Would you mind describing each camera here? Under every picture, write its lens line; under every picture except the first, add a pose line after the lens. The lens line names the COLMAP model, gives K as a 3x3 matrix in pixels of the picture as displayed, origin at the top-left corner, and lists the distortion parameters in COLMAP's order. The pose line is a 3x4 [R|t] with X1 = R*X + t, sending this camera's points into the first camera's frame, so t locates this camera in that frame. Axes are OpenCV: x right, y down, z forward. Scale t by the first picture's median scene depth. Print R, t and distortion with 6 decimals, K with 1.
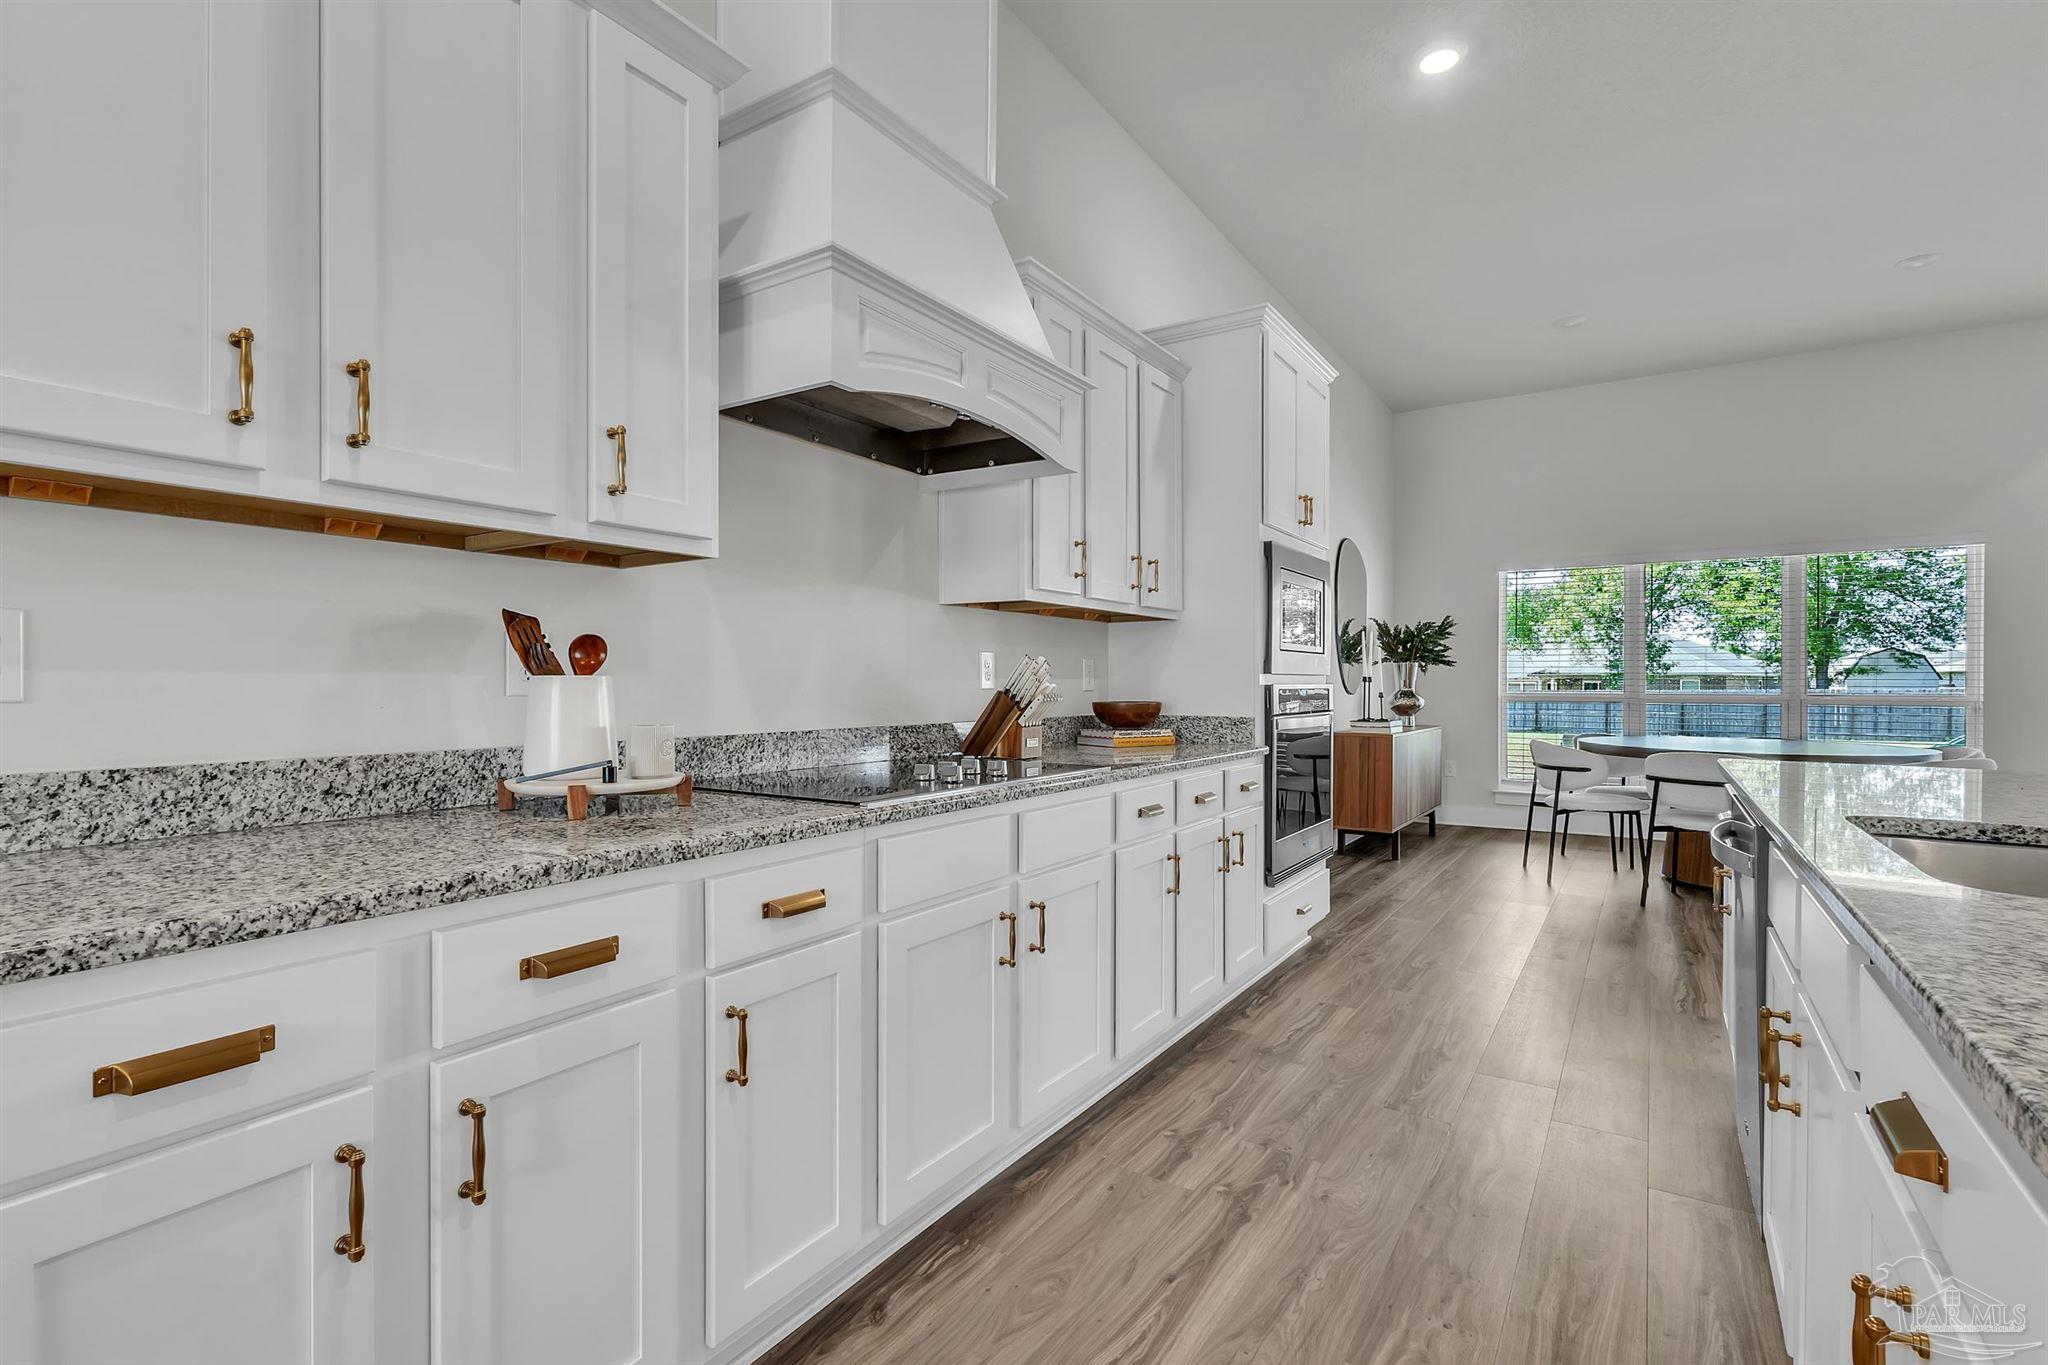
lens RADIAL K [[949.8, 0, 1020.5], [0, 949.8, 681.5], [0, 0, 1]] dist [0.013007, 0.000710]
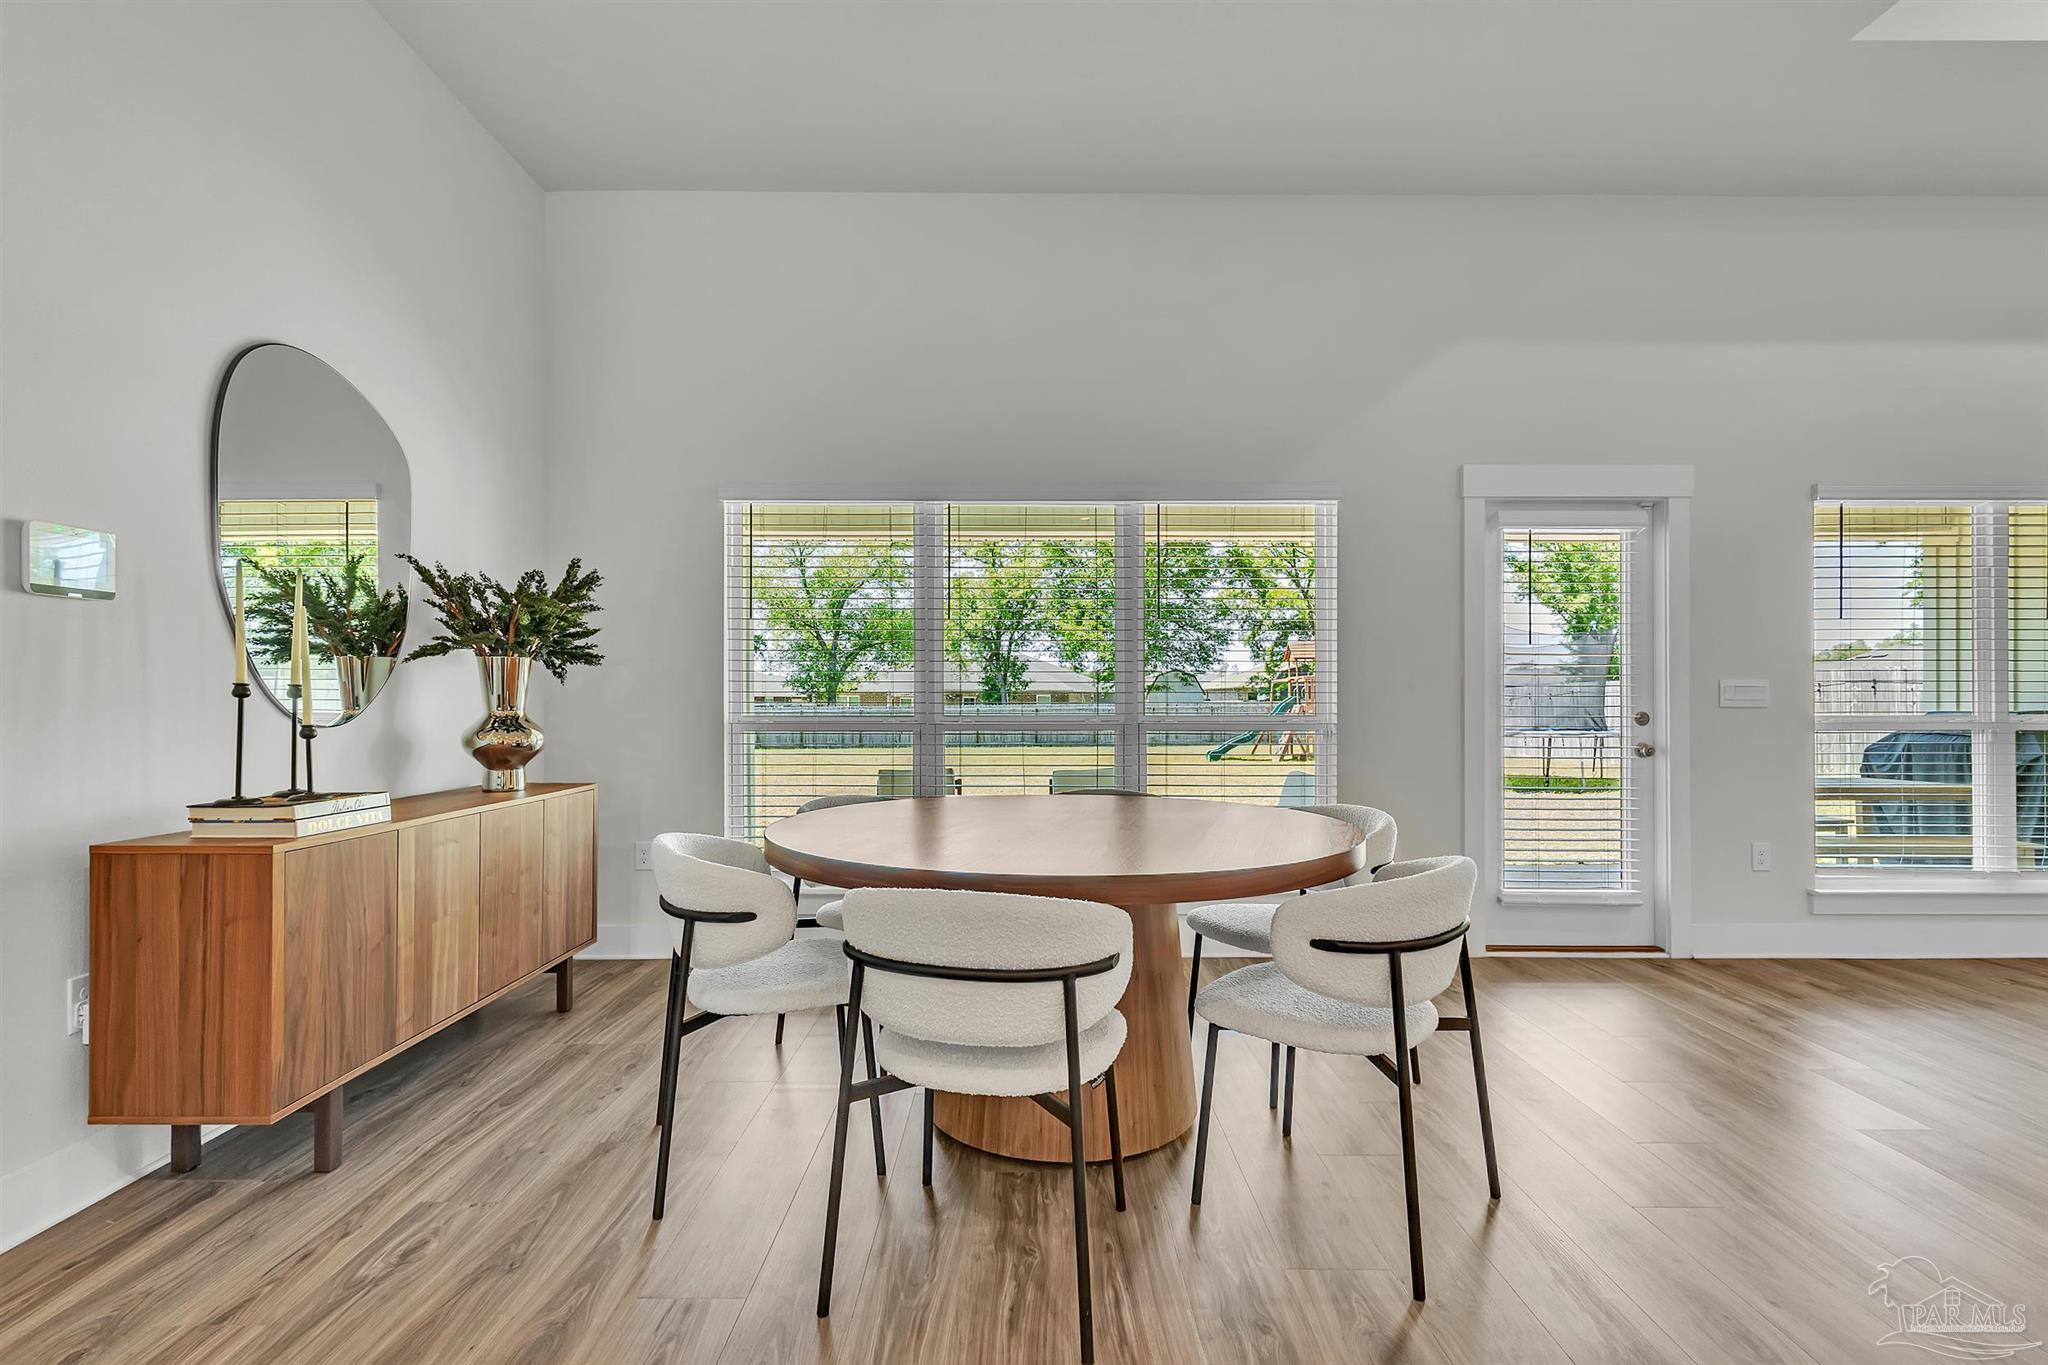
lens RADIAL K [[949.8, 0, 1024.6], [0, 949.8, 688.5], [0, 0, 1]] dist [0.013007, 0.000710]
pose [[0.833325, 0.002263, 0.552779, 0.081155], [0.003584, 0.999948, -0.009497, 0.000287], [-0.552772, 0.009895, 0.833274, 0.104085]]
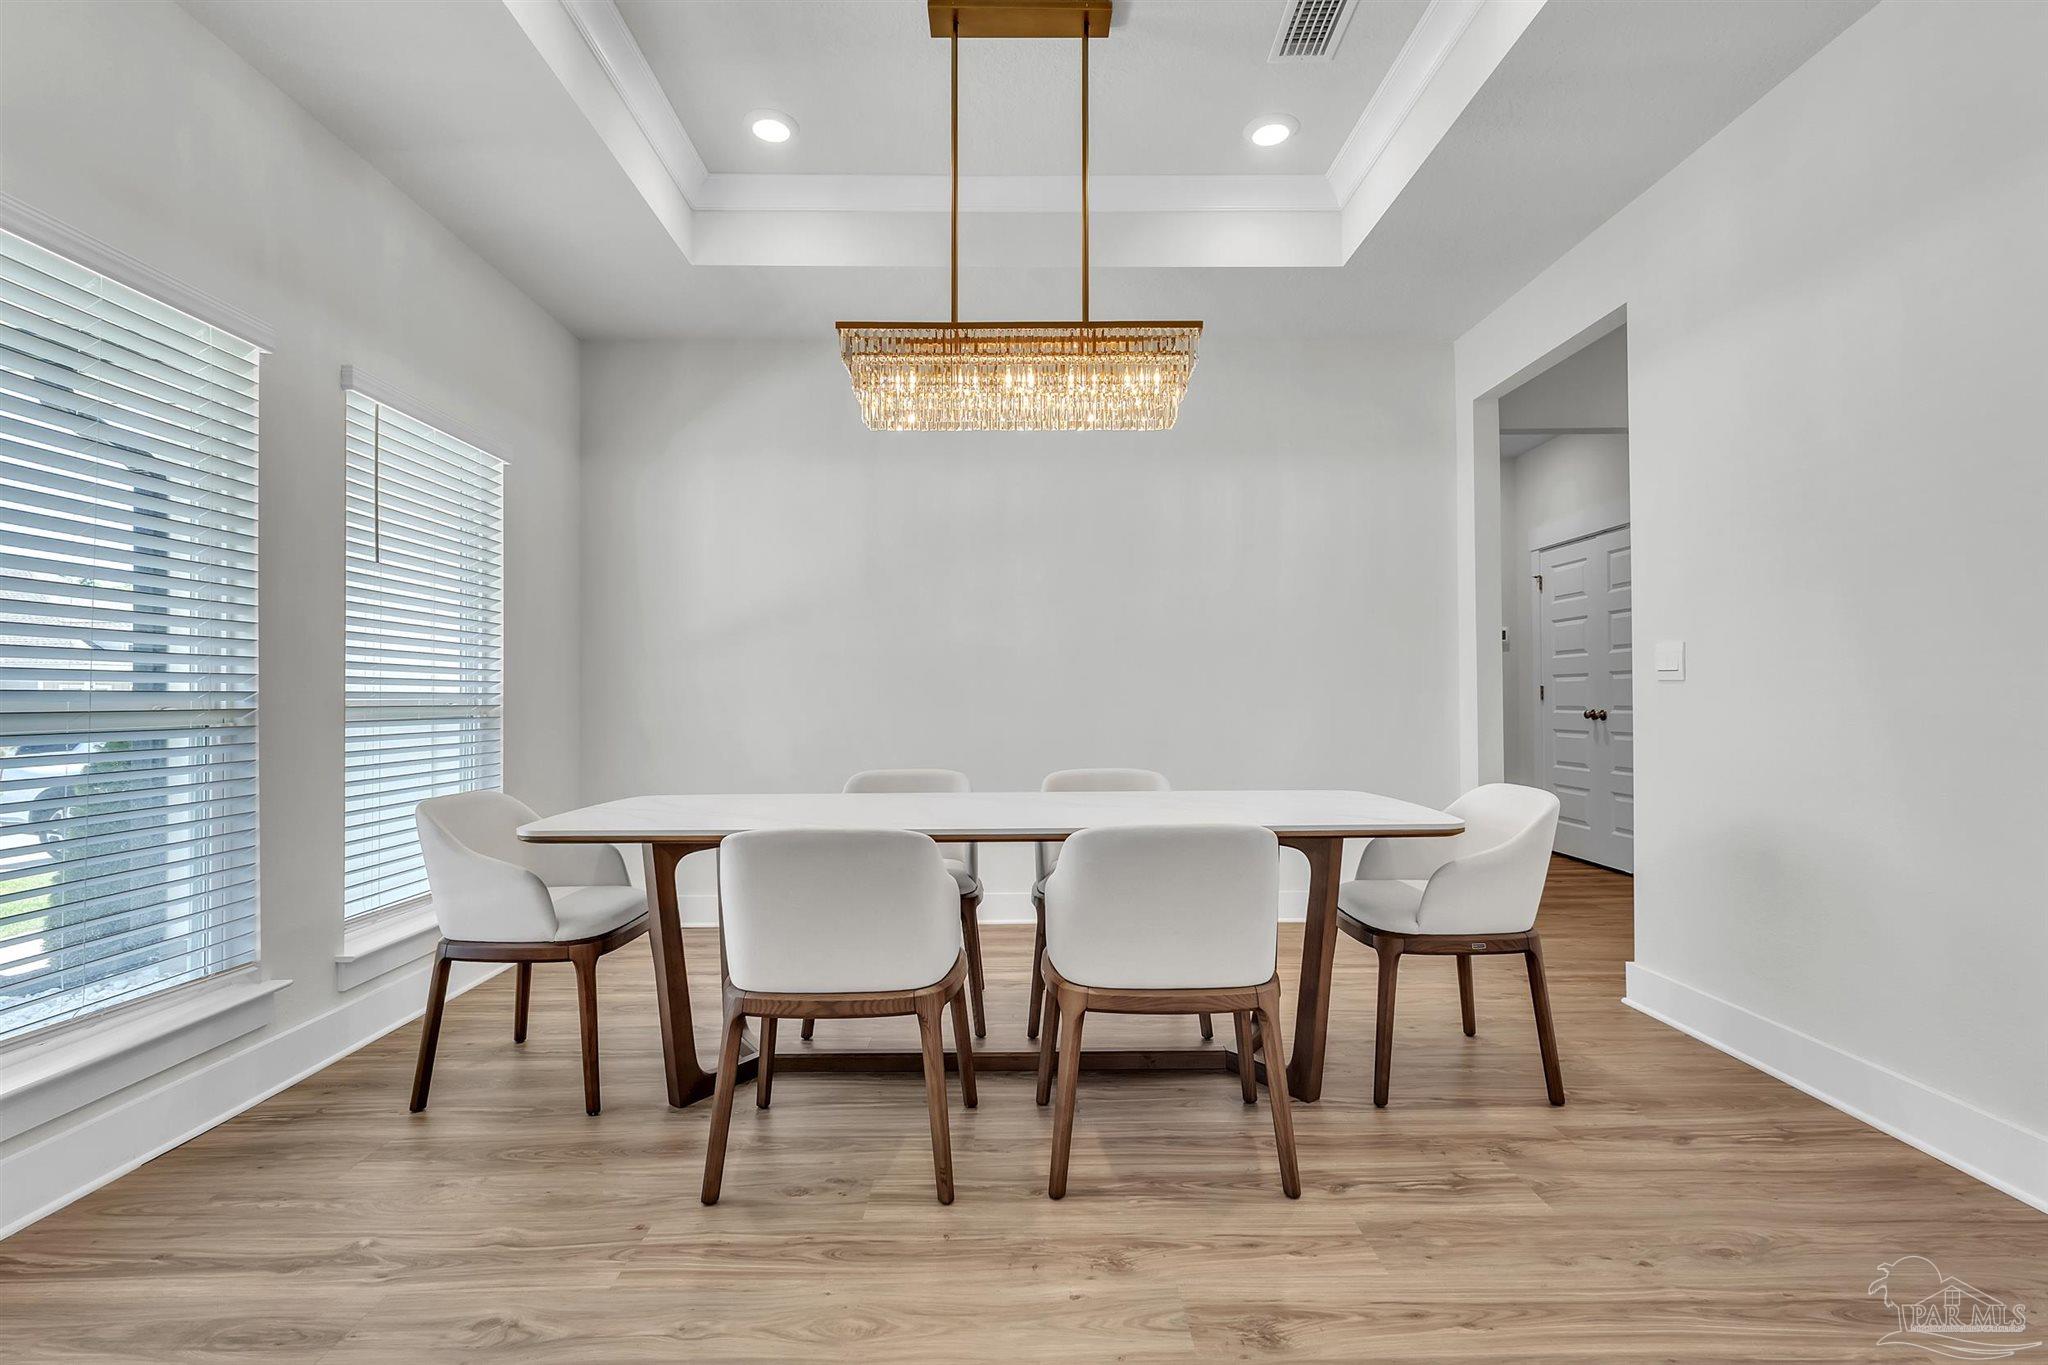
lens RADIAL K [[949.8, 0, 1029.3], [0, 949.8, 688.2], [0, 0, 1]] dist [0.013007, 0.000710]
pose [[0.576180, -0.009278, -0.817270, 0.112025], [0.008605, 0.999949, -0.005285, 0.000309], [0.817278, -0.003987, 0.576230, 0.134902]]
